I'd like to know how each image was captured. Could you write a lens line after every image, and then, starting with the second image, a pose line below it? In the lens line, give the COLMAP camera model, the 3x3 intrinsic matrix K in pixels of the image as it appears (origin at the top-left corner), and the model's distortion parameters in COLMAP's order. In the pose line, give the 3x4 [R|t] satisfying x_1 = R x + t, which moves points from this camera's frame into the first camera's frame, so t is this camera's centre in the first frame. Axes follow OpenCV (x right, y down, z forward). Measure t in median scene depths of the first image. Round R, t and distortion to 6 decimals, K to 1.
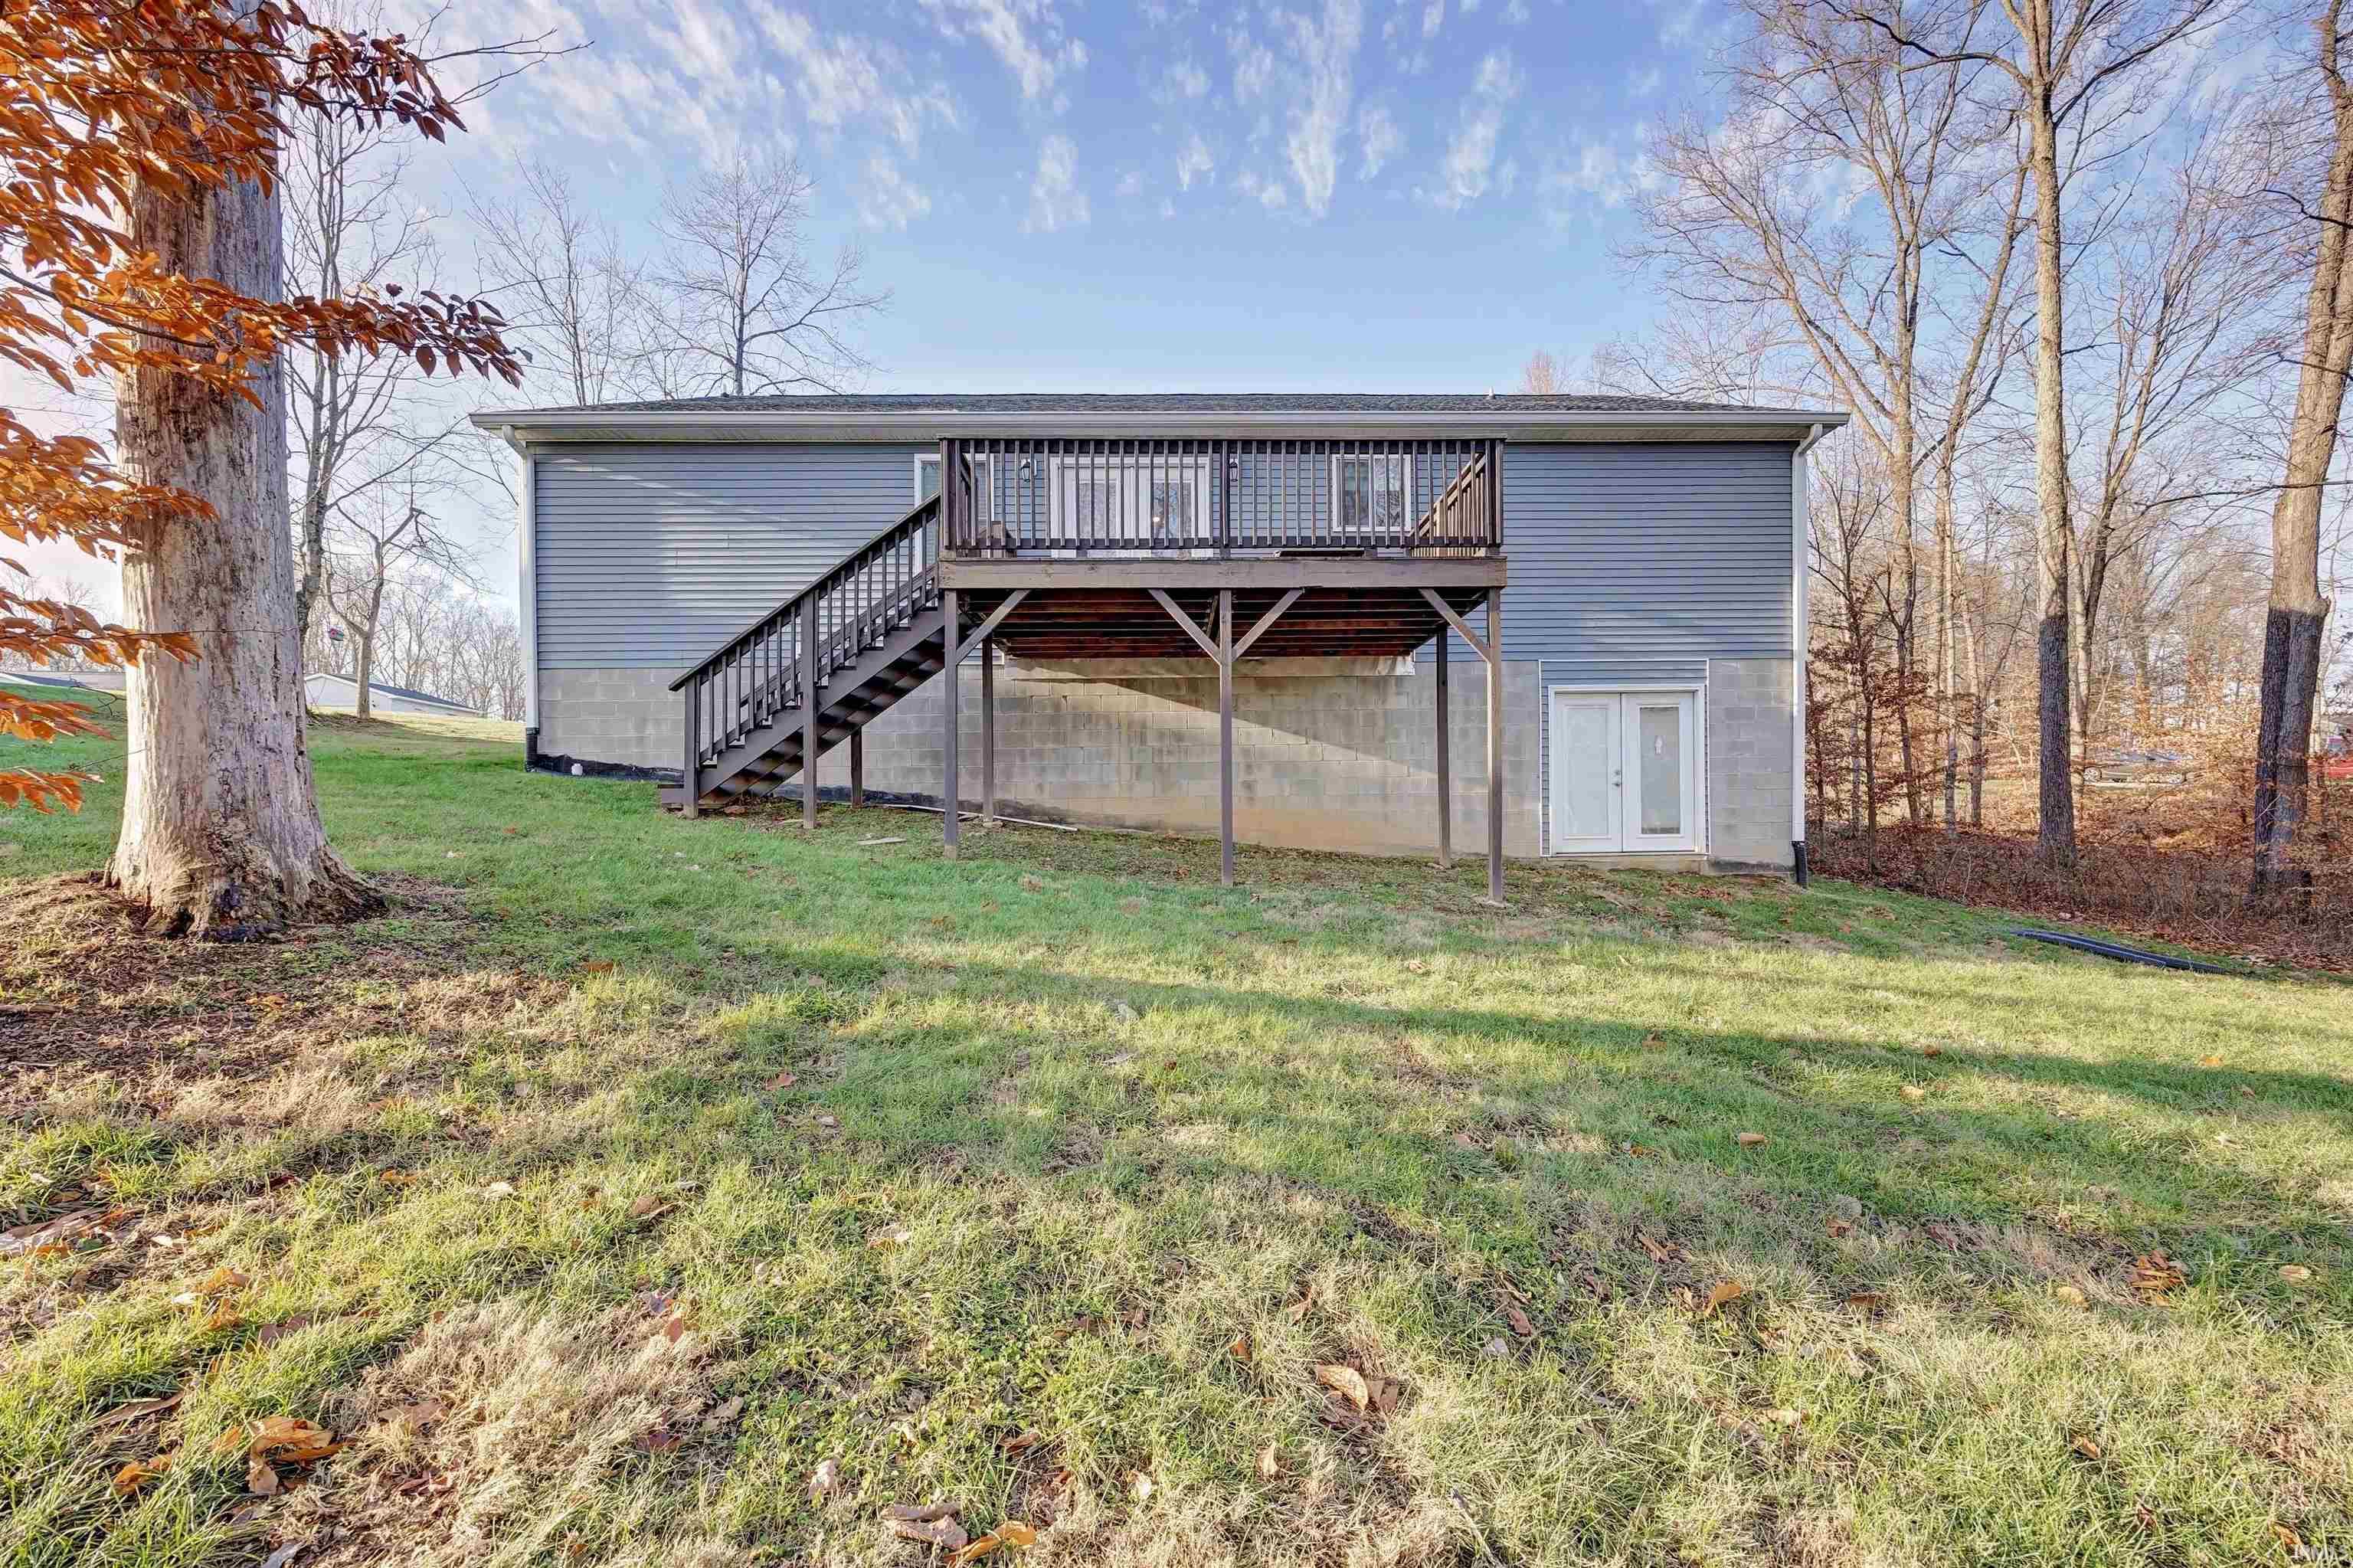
lens RADIAL K [[919.9, 0, 1183.2], [0, 919.9, 816.3], [0, 0, 1]] dist [0.000742, 0.000324]
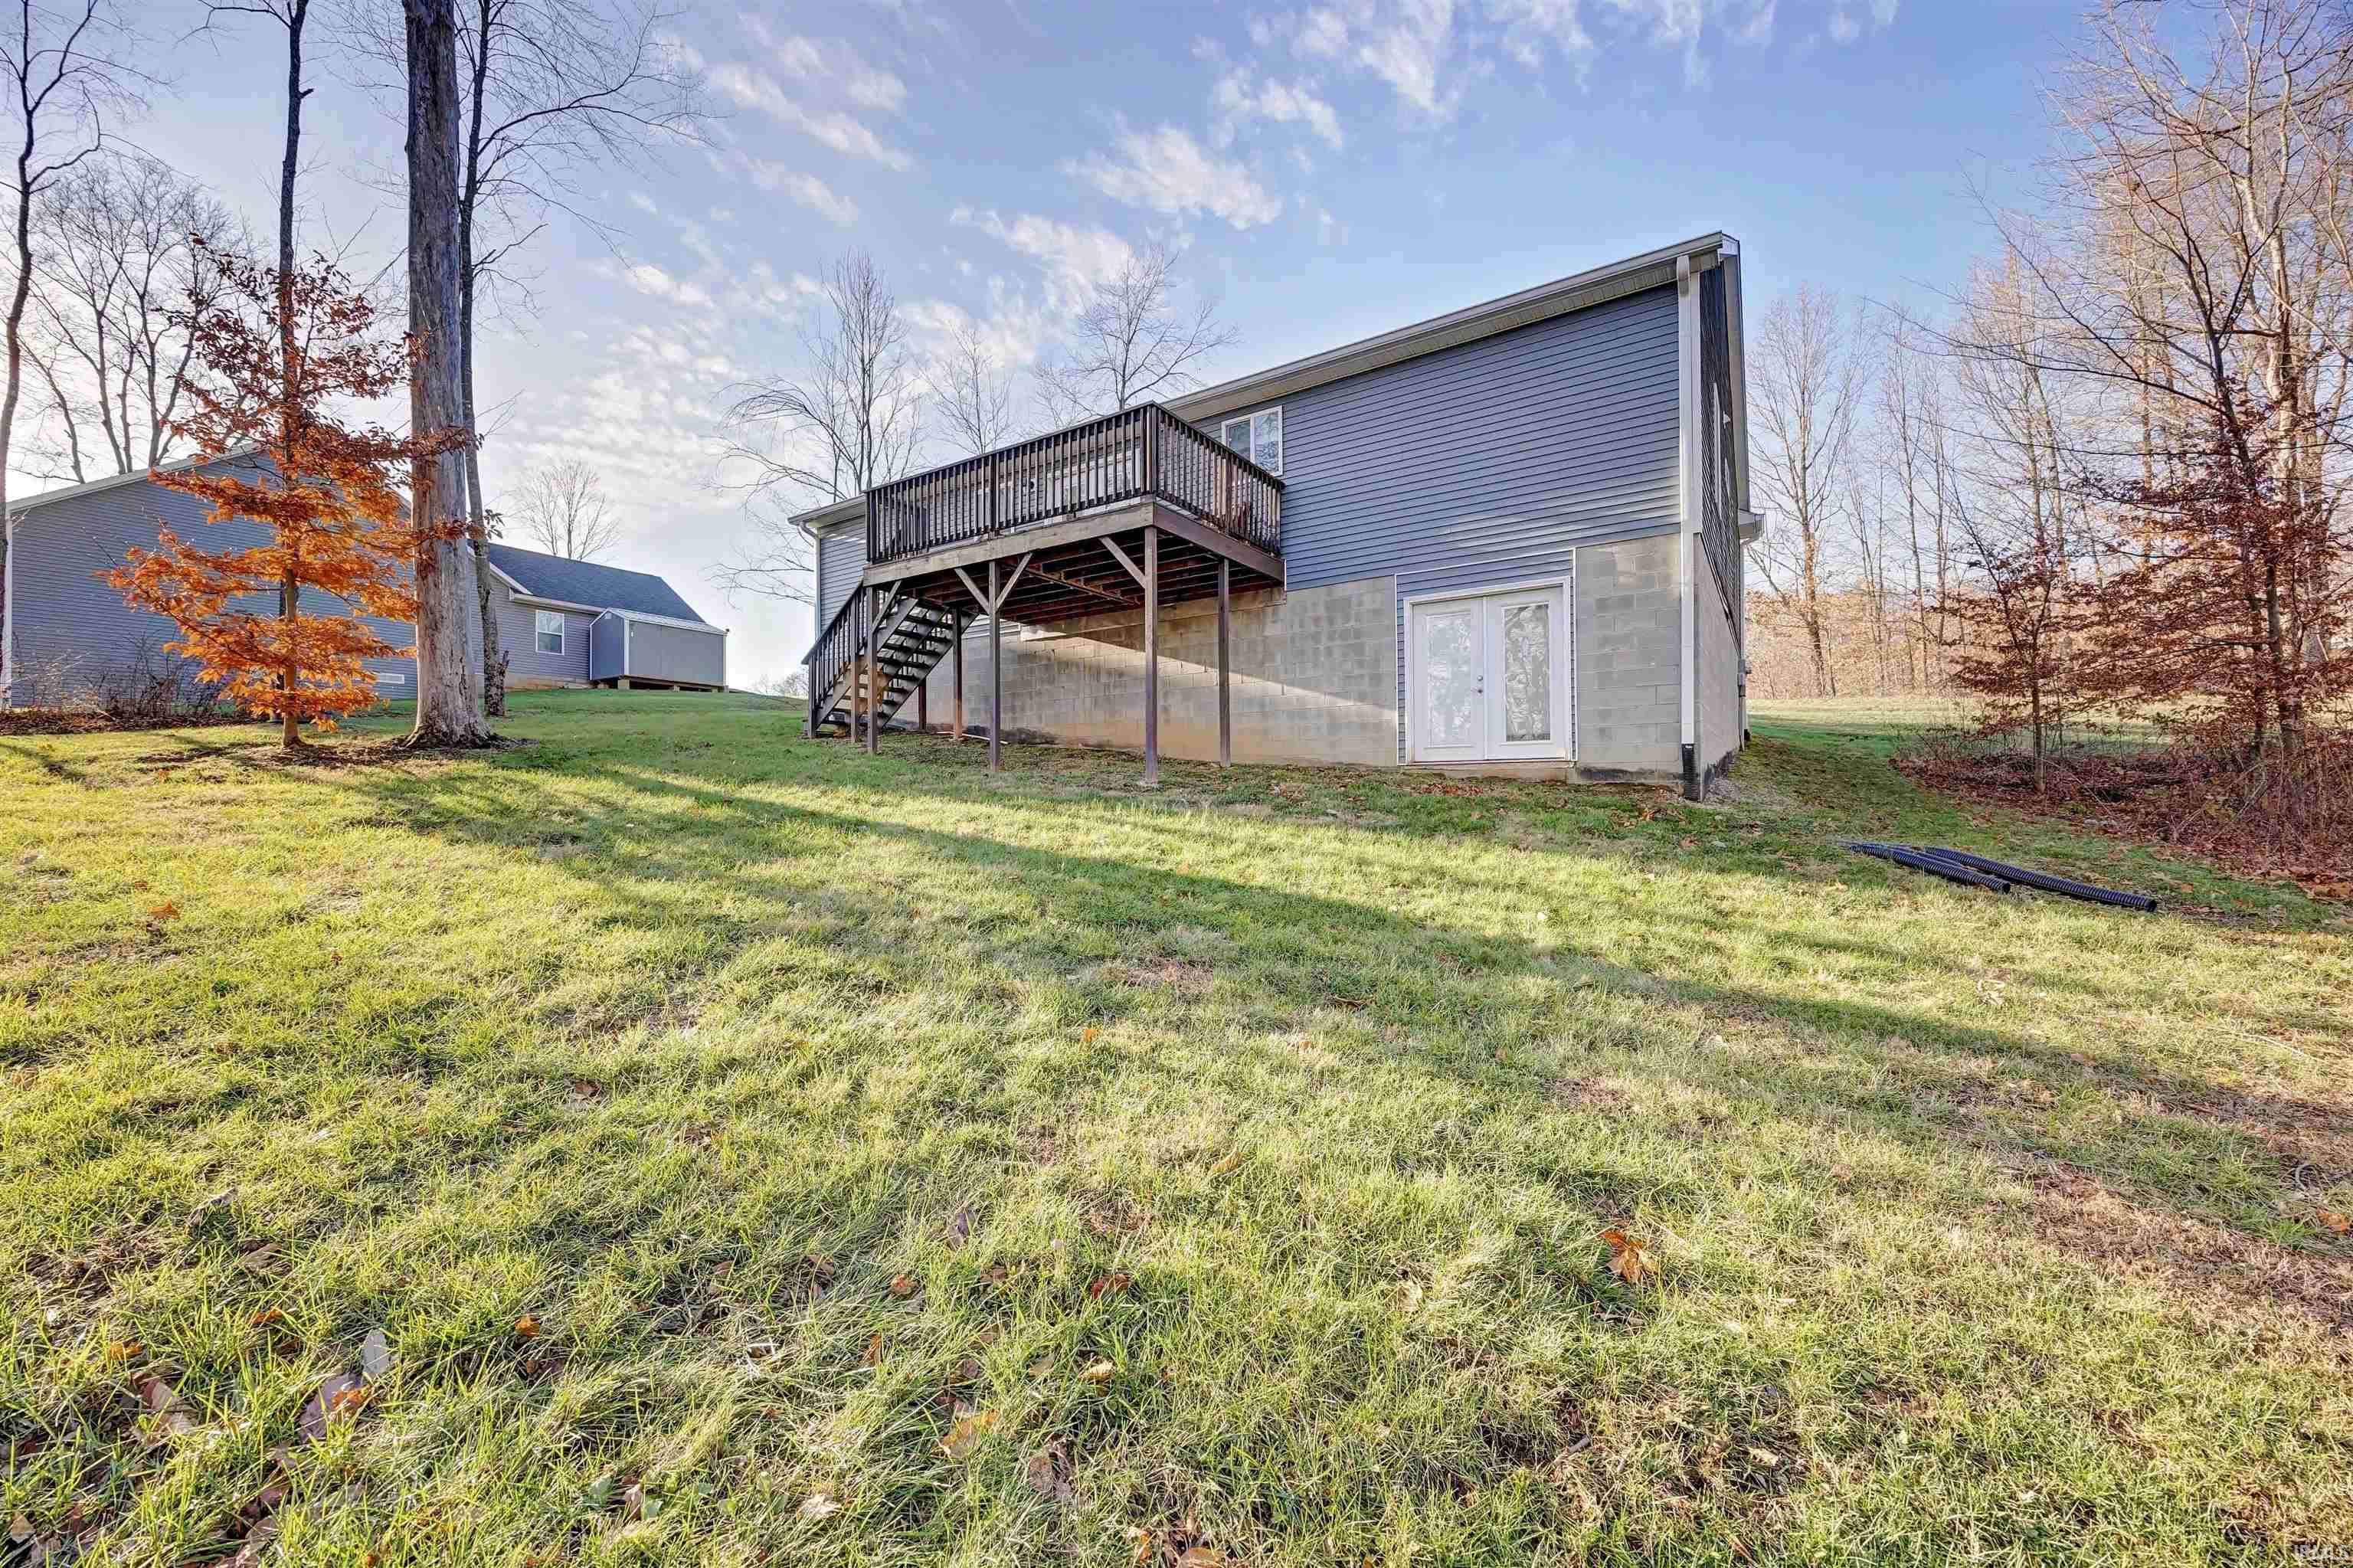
lens RADIAL K [[919.9, 0, 1170.7], [0, 919.9, 785.1], [0, 0, 1]] dist [0.000742, 0.000324]
pose [[0.809650, -0.000467, -0.586913, 0.787663], [-0.008016, 0.999898, -0.011853, 0.080305], [0.586858, 0.014301, 0.809564, 0.021865]]
